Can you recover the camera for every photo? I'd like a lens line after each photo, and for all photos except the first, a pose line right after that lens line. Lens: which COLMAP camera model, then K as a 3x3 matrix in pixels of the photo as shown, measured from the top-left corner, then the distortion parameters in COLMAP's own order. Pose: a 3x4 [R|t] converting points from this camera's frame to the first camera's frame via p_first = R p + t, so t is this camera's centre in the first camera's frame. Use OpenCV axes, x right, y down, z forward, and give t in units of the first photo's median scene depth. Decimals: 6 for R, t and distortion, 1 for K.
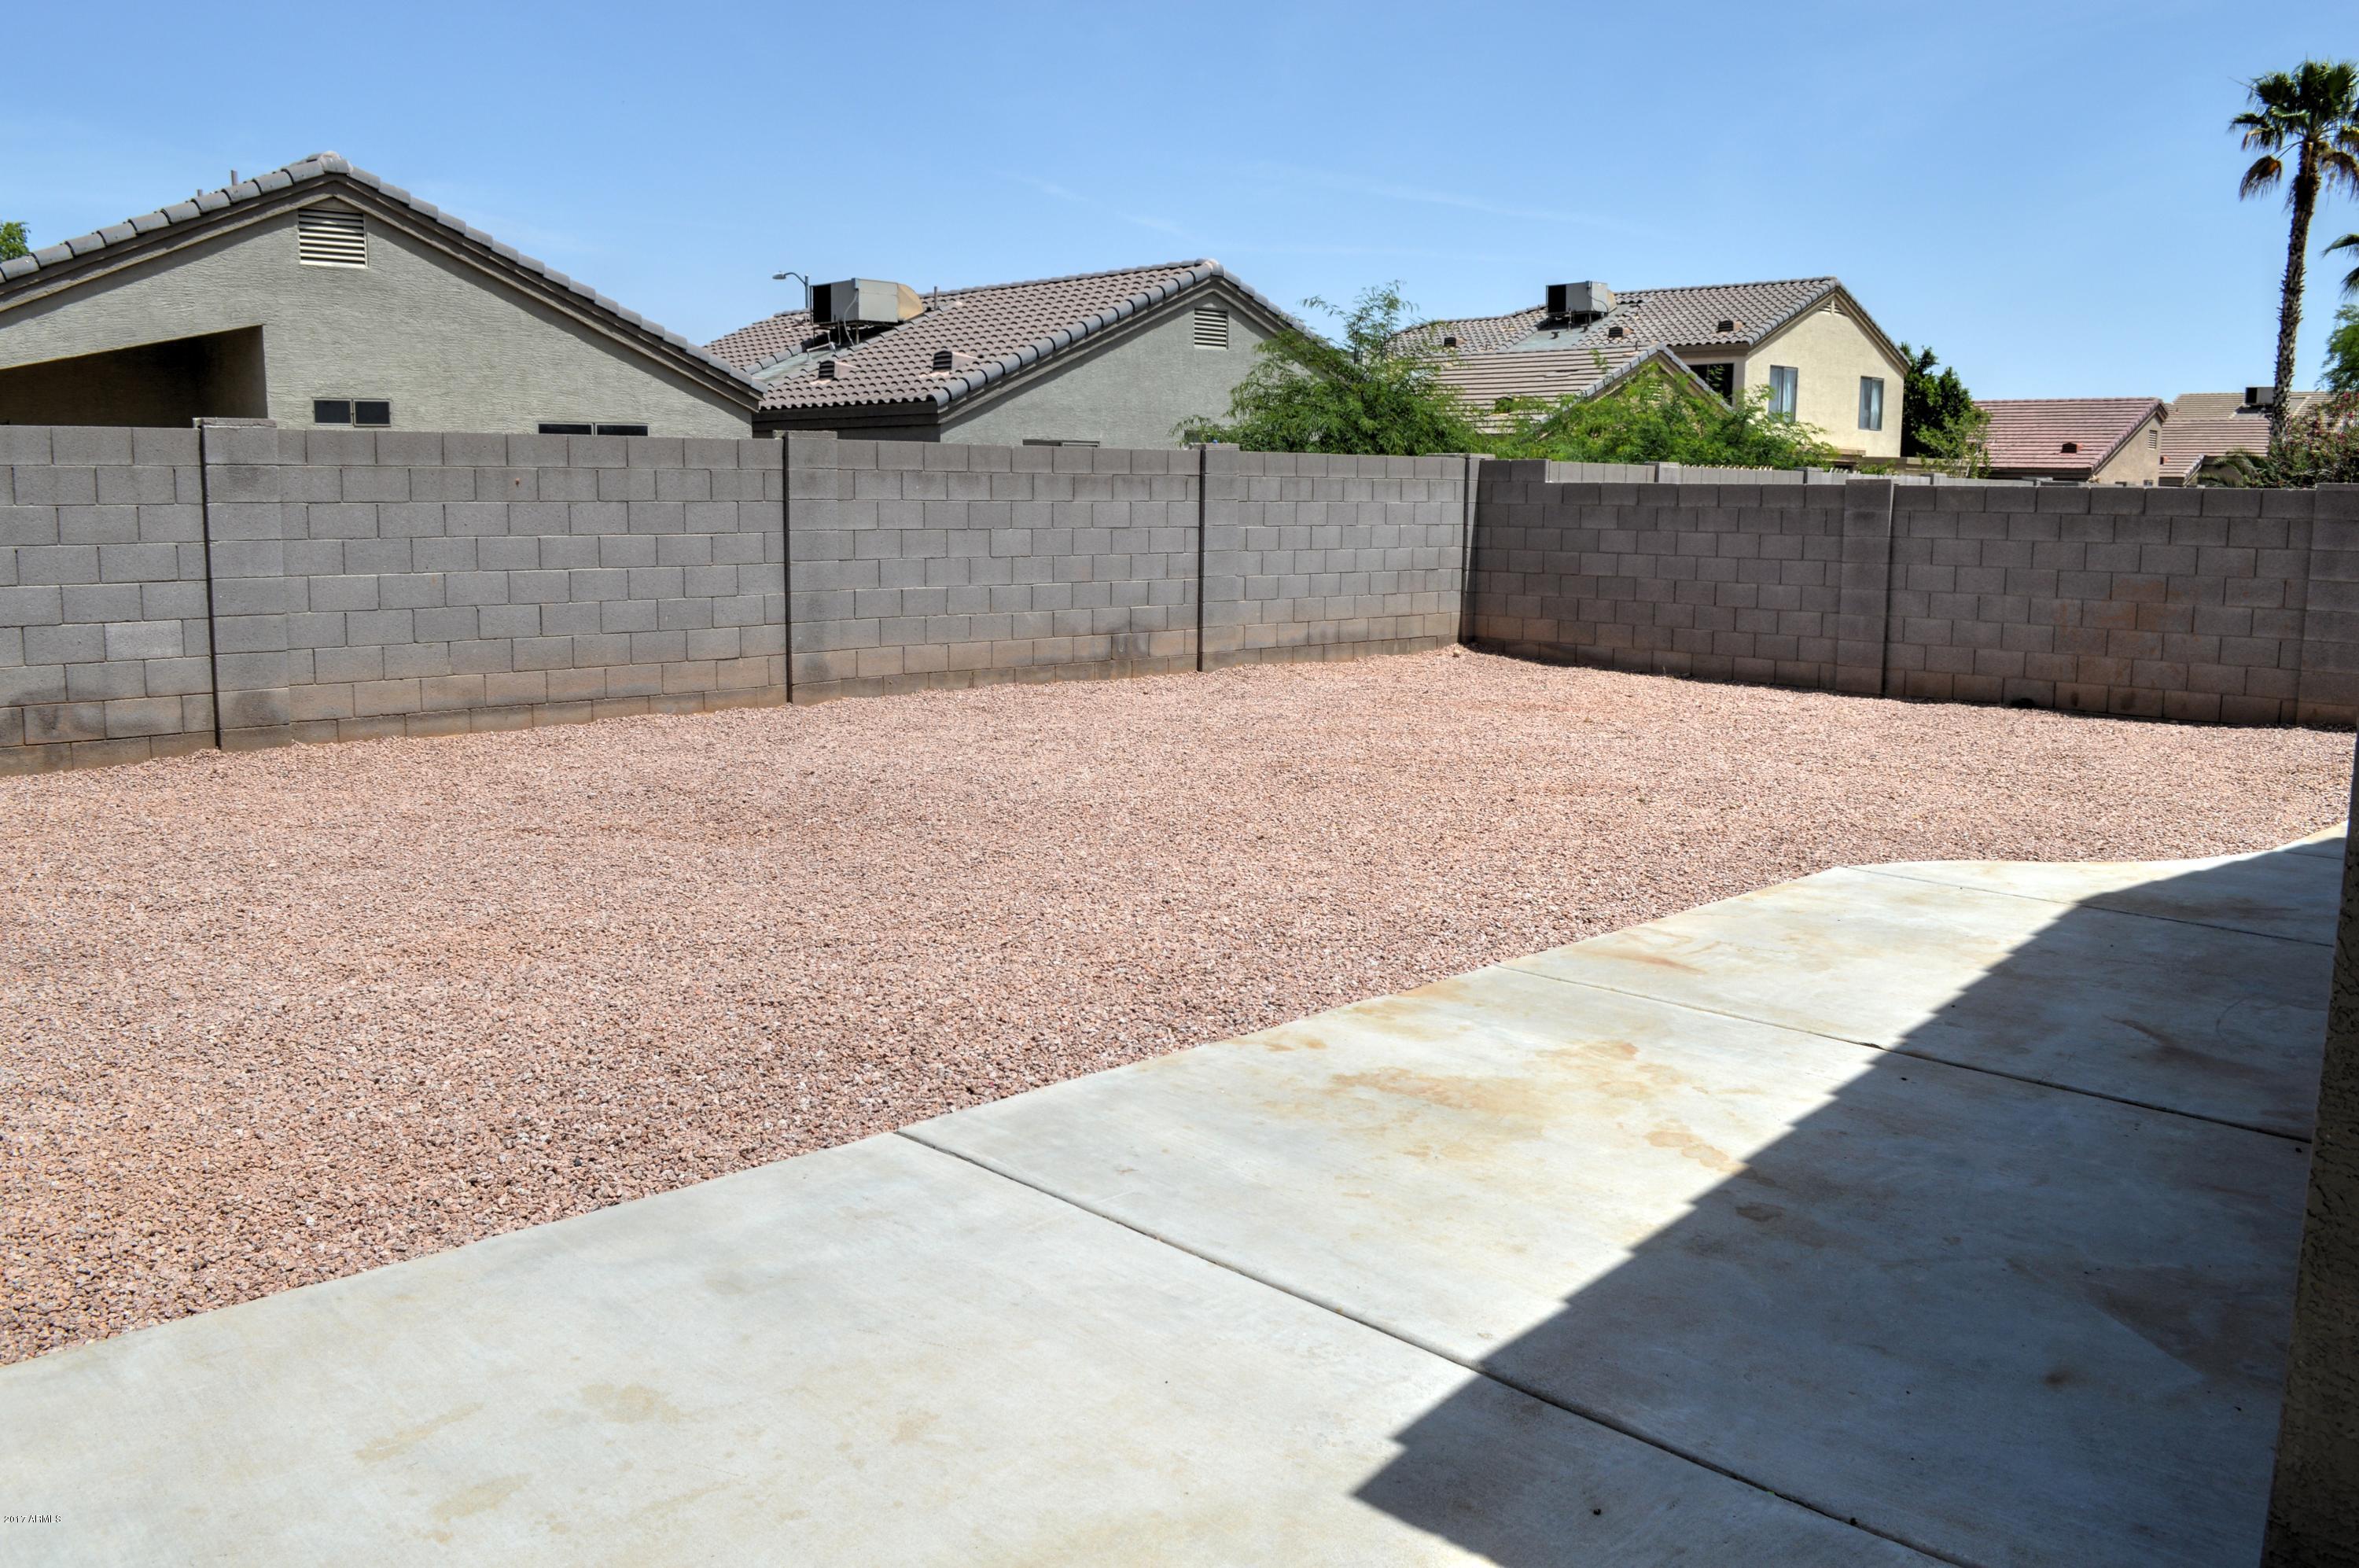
lens RADIAL K [[1887.5, 0, 1179.5], [0, 1887.5, 784.0], [0, 0, 1]] dist [-0.087002, 0.017326]
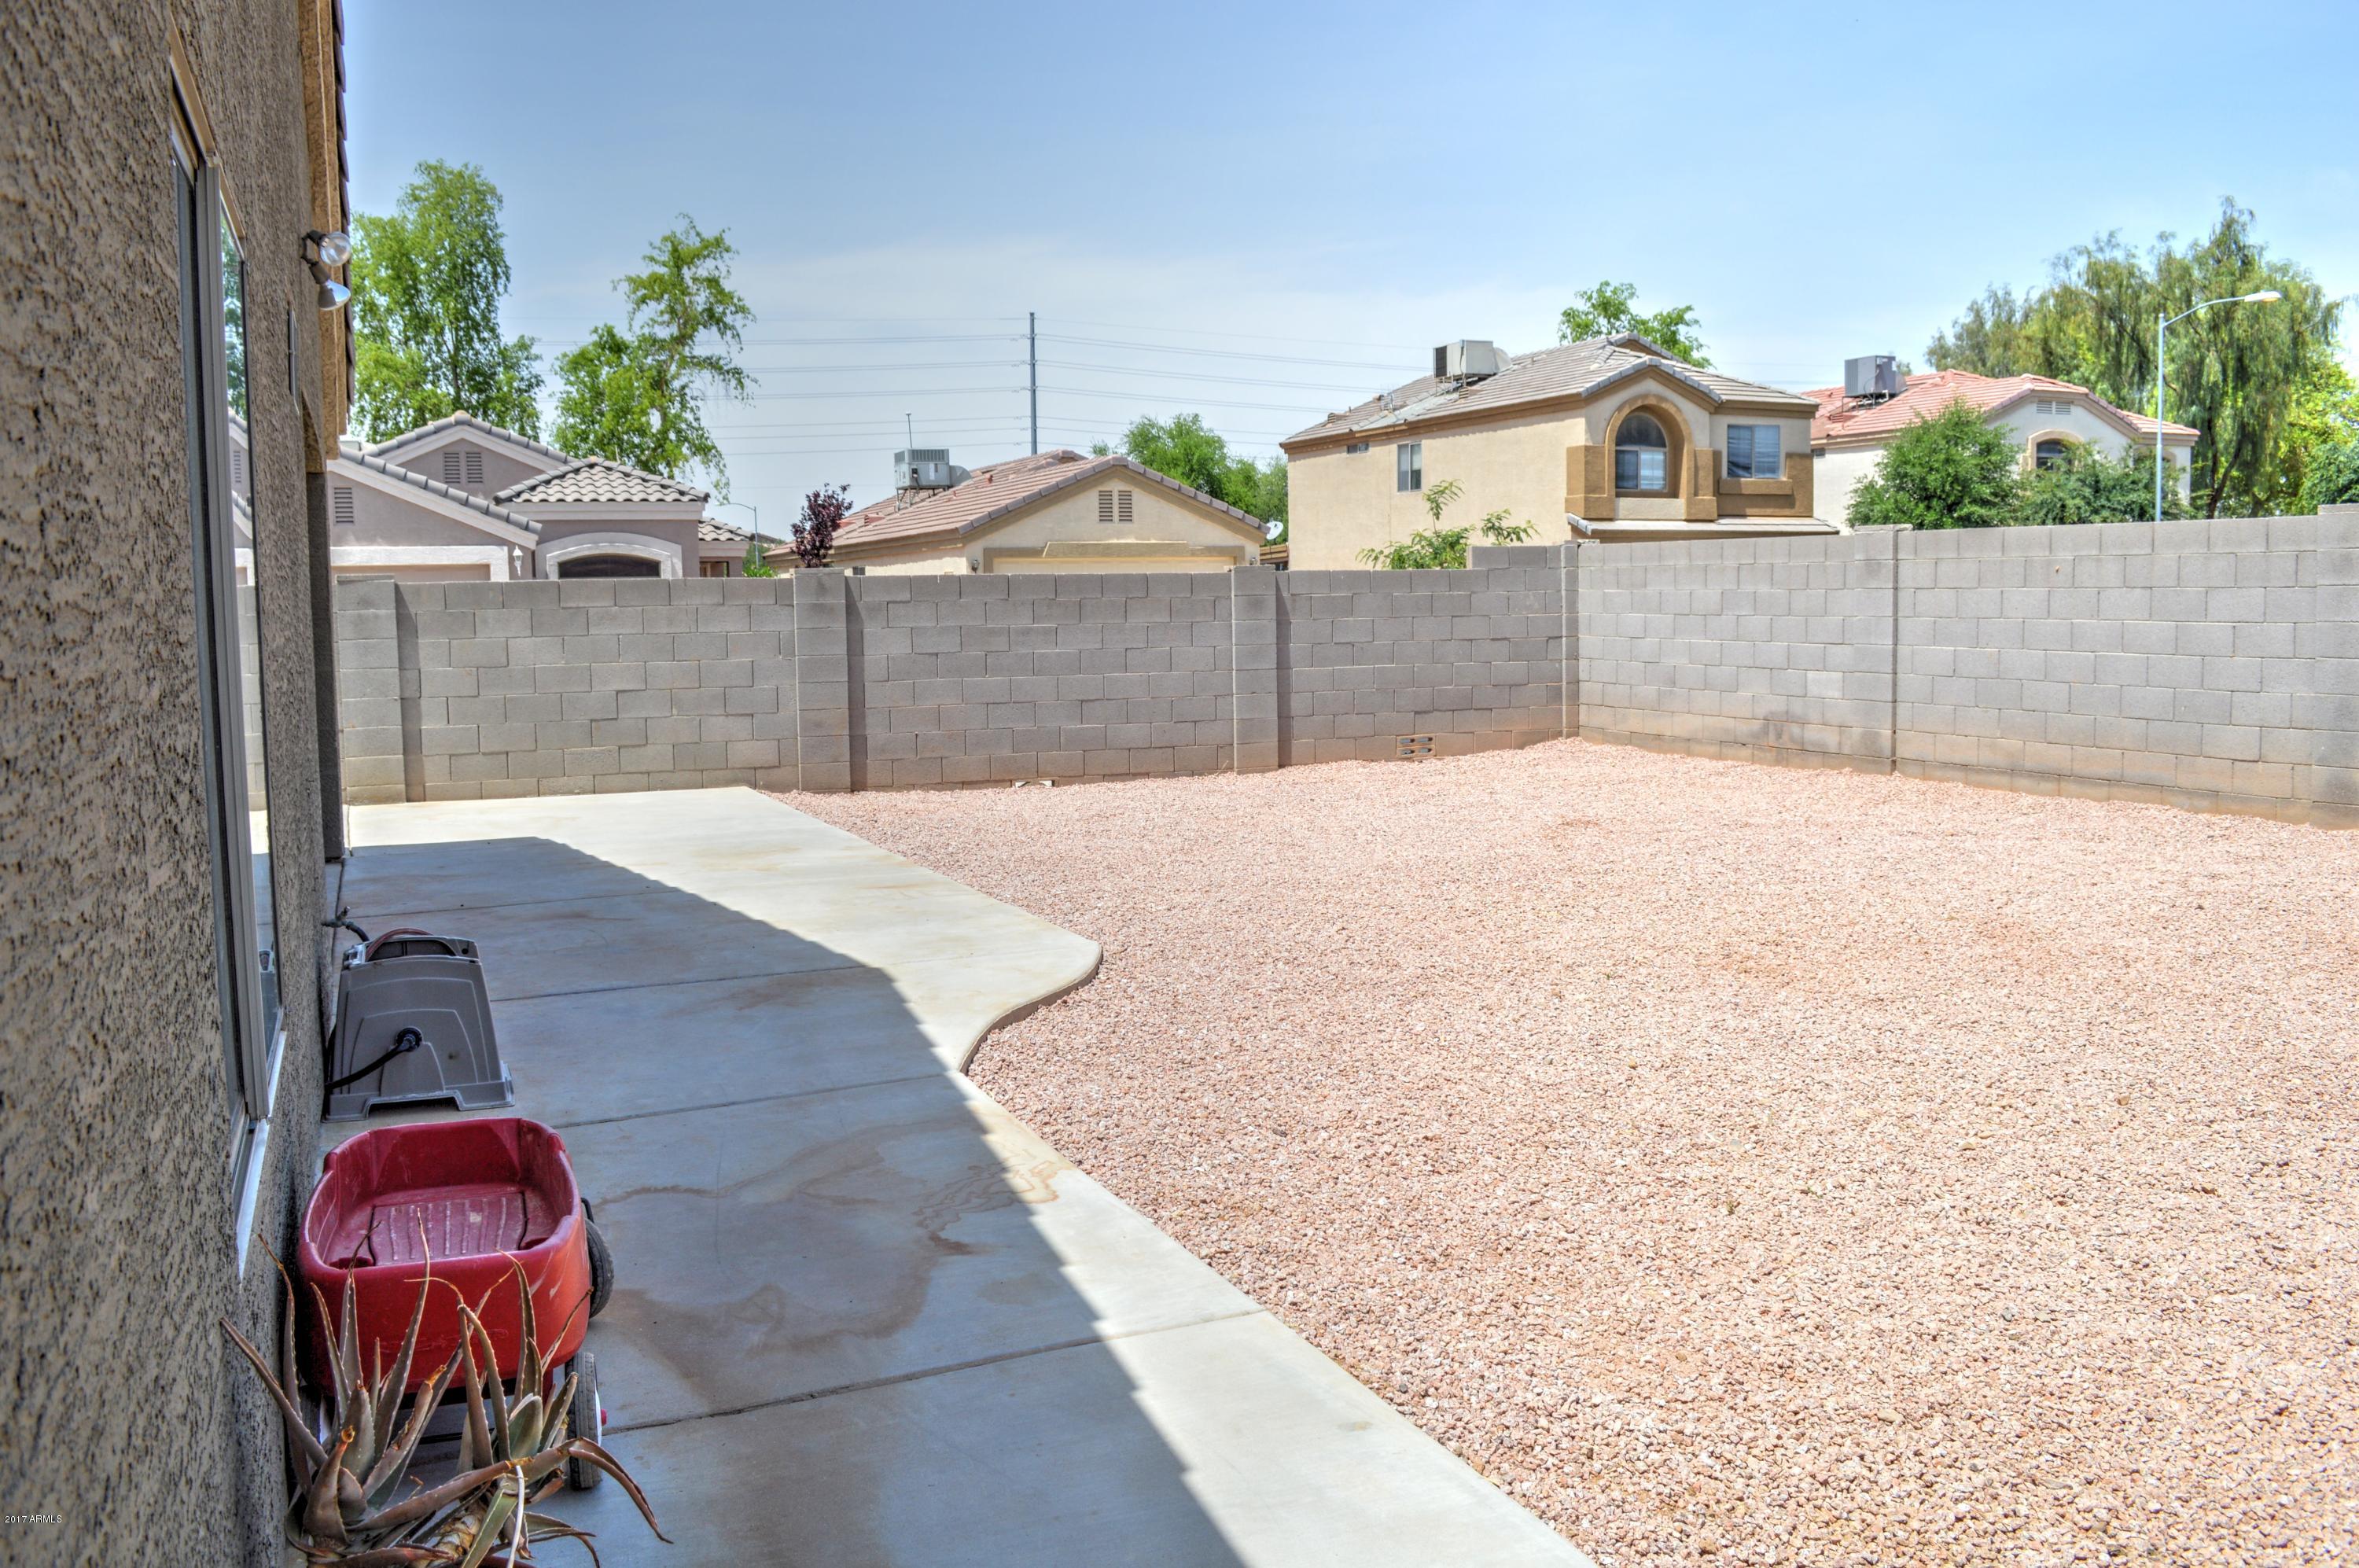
lens RADIAL K [[1887.5, 0, 1179.5], [0, 1887.5, 784.0], [0, 0, 1]] dist [-0.087002, 0.017326]
pose [[-0.356922, 0.093180, -0.929475, 0.830549], [-0.125291, 0.981247, 0.146482, -0.130990], [0.925694, 0.168737, -0.338554, 0.895085]]
